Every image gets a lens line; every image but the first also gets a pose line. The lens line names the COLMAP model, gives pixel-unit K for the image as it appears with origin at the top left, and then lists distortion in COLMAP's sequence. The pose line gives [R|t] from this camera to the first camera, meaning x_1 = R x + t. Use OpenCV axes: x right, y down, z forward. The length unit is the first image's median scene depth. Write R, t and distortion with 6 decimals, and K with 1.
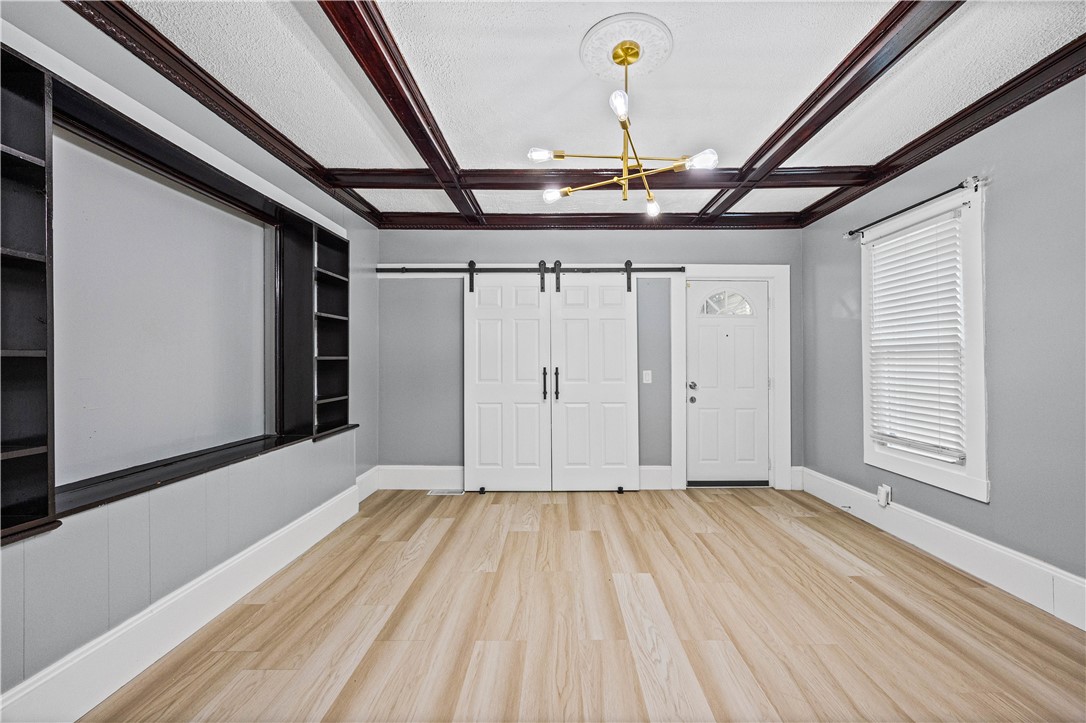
lens RADIAL K [[427.8, 0, 554.0], [0, 427.8, 362.2], [0, 0, 1]] dist [-0.000919, 0.000167]
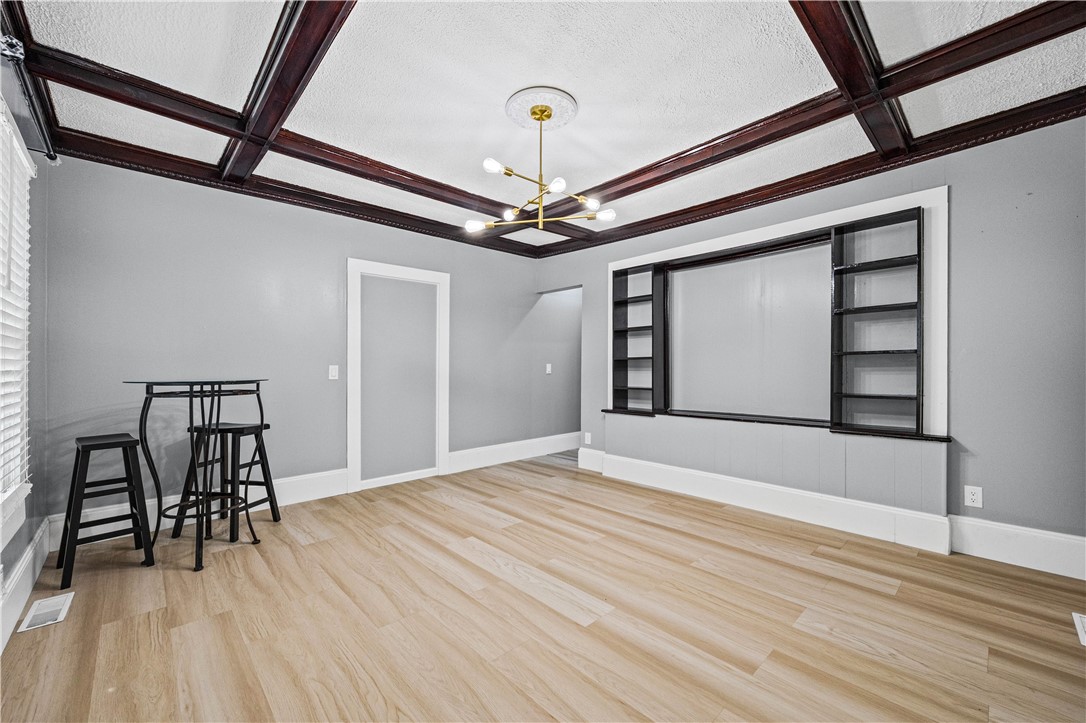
lens RADIAL K [[431.3, 0, 548.7], [0, 431.3, 365.9], [0, 0, 1]] dist [0.001839, 0.000186]
pose [[-0.720931, 0.001811, -0.693004, 0.802904], [0.006365, 0.999972, -0.004007, 0.027948], [0.692978, -0.007300, -0.720922, 1.508065]]
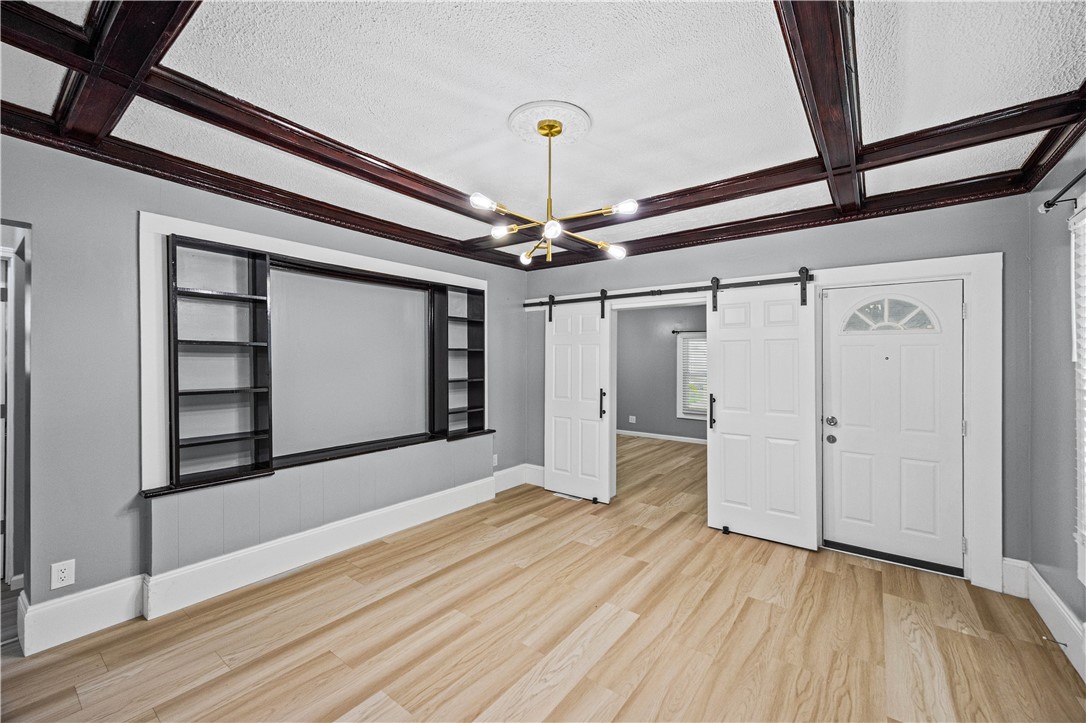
lens RADIAL K [[431.3, 0, 548.7], [0, 431.3, 365.9], [0, 0, 1]] dist [0.001839, 0.000186]
pose [[0.799563, 0.011338, -0.600475, 0.645373], [-0.003141, 0.999887, 0.014697, -0.097175], [0.600574, -0.009865, 0.799508, 0.079670]]
